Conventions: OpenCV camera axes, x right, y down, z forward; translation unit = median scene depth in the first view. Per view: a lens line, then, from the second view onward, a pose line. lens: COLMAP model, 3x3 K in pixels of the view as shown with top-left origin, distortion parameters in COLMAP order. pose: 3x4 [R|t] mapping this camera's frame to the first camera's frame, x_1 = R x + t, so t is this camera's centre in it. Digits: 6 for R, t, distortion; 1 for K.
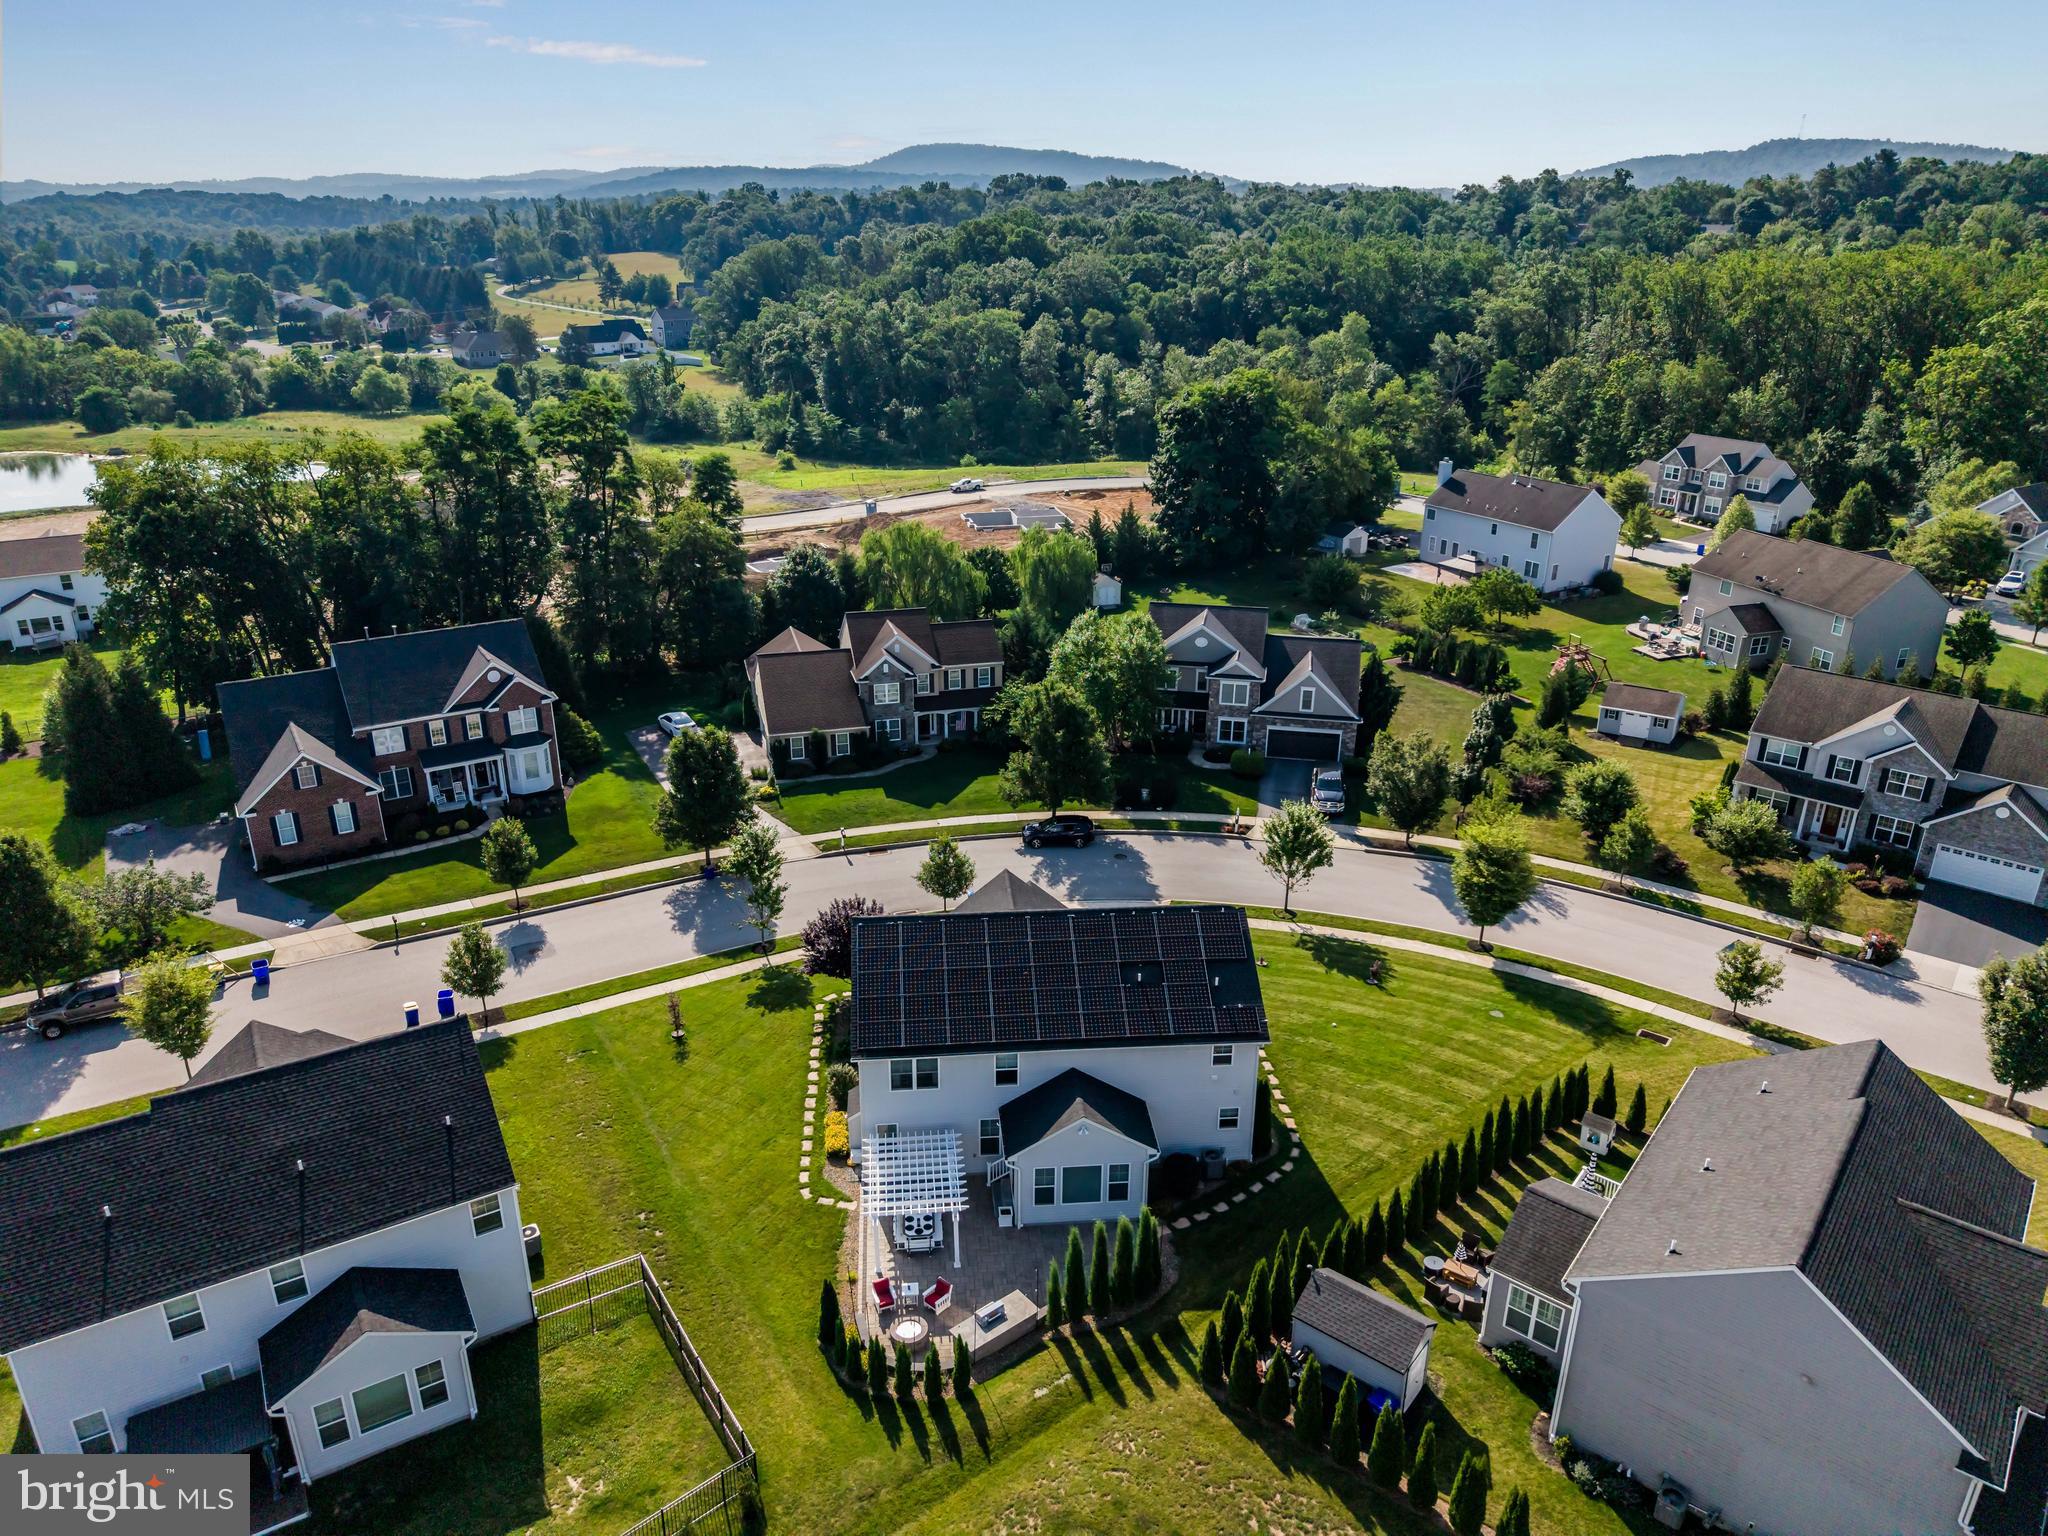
lens RADIAL K [[1374.5, 0, 1009.5], [0, 1374.5, 735.8], [0, 0, 1]] dist [0.050561, -0.057952]
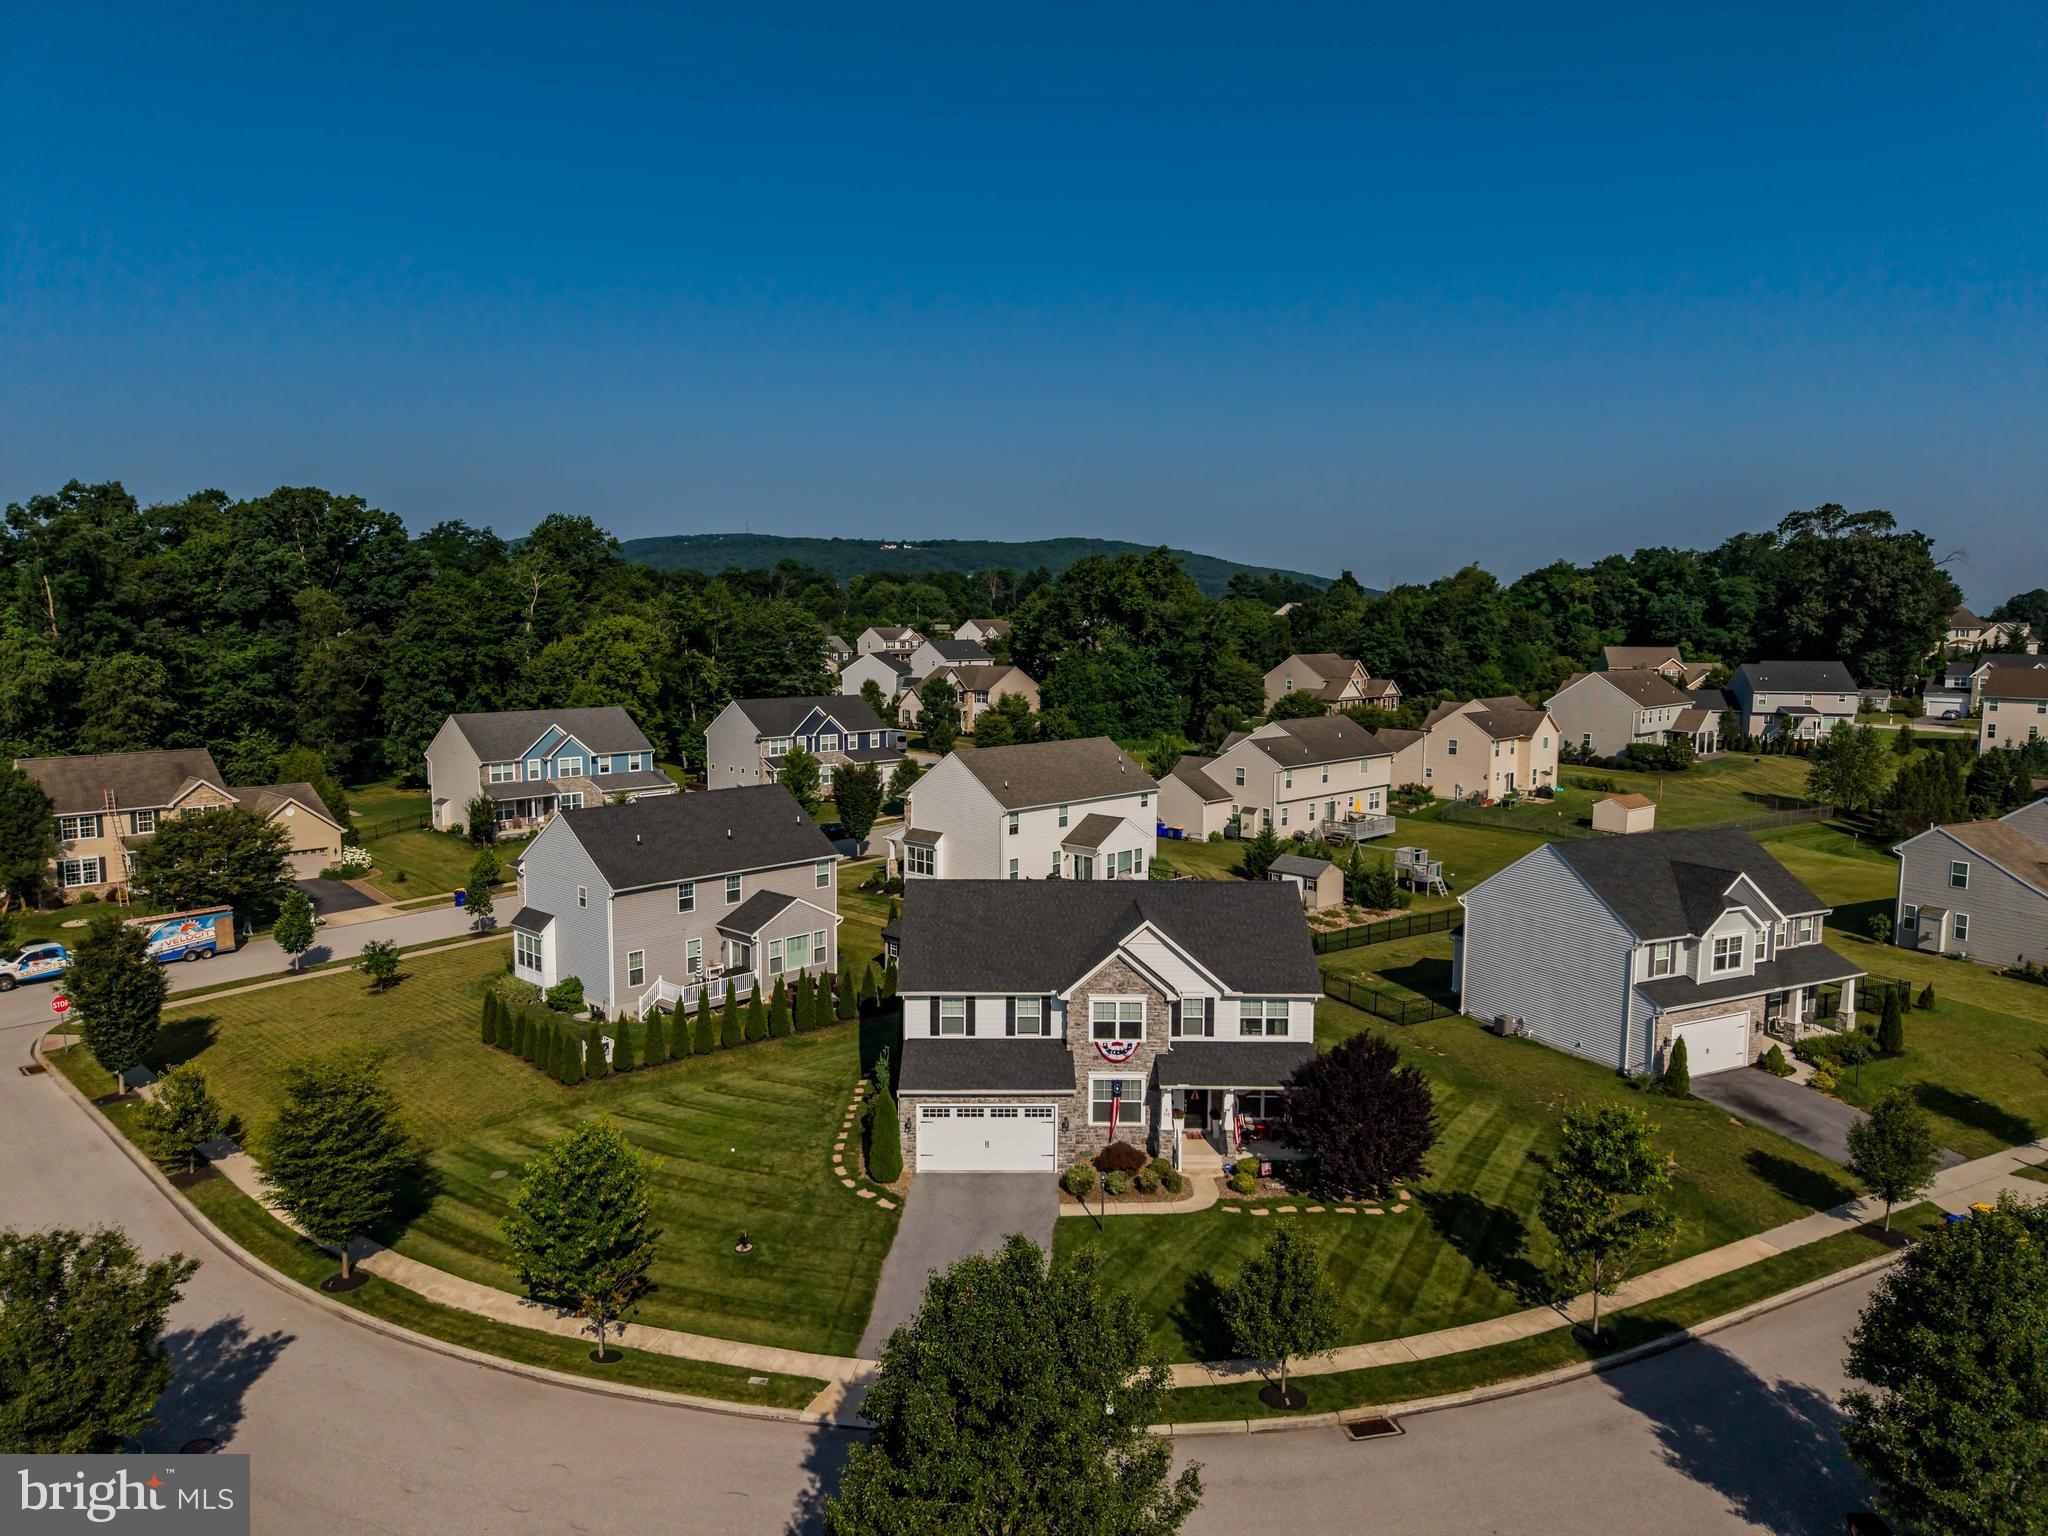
lens RADIAL K [[1372.3, 0, 1024.0], [0, 1372.3, 768.0], [0, 0, 1]] dist [0.055016, -0.070279]
pose [[-0.997942, -0.013005, 0.062796, 0.018090], [0.016932, 0.891032, 0.453625, -0.302932], [-0.061852, 0.453754, -0.888978, 1.404742]]
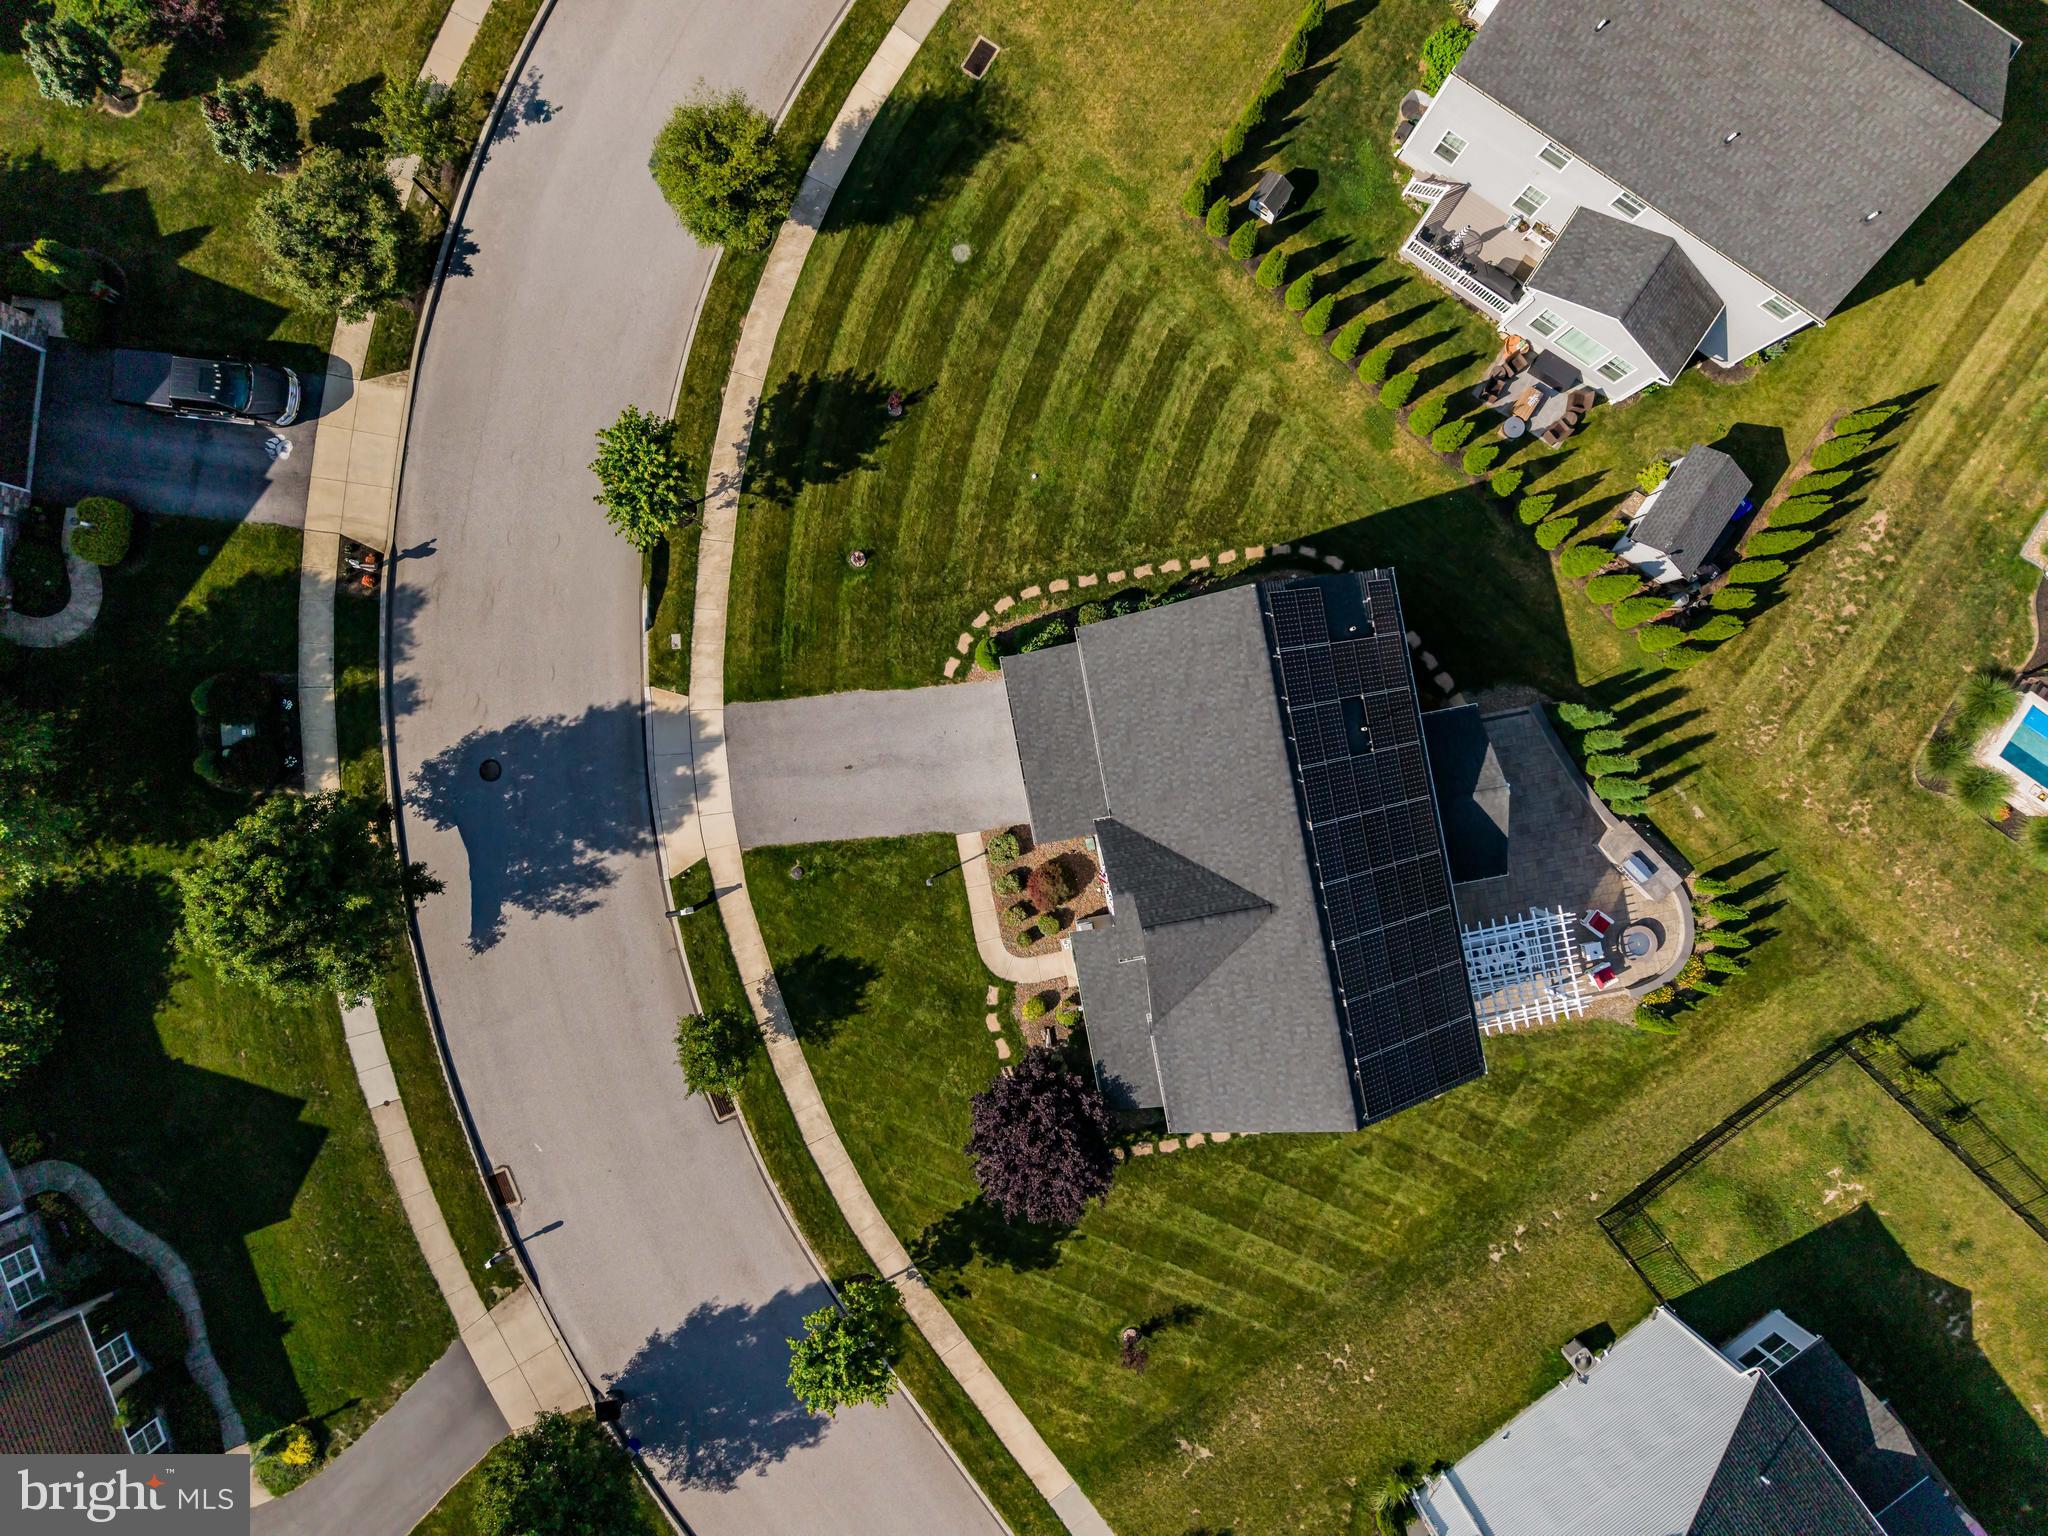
lens RADIAL K [[1374.5, 0, 1009.5], [0, 1374.5, 735.8], [0, 0, 1]] dist [0.050561, -0.057952]
pose [[-0.104700, -0.994499, 0.003098, 0.081861], [0.337127, -0.032561, 0.940896, -0.447890], [-0.935619, 0.099556, 0.338682, 0.679260]]
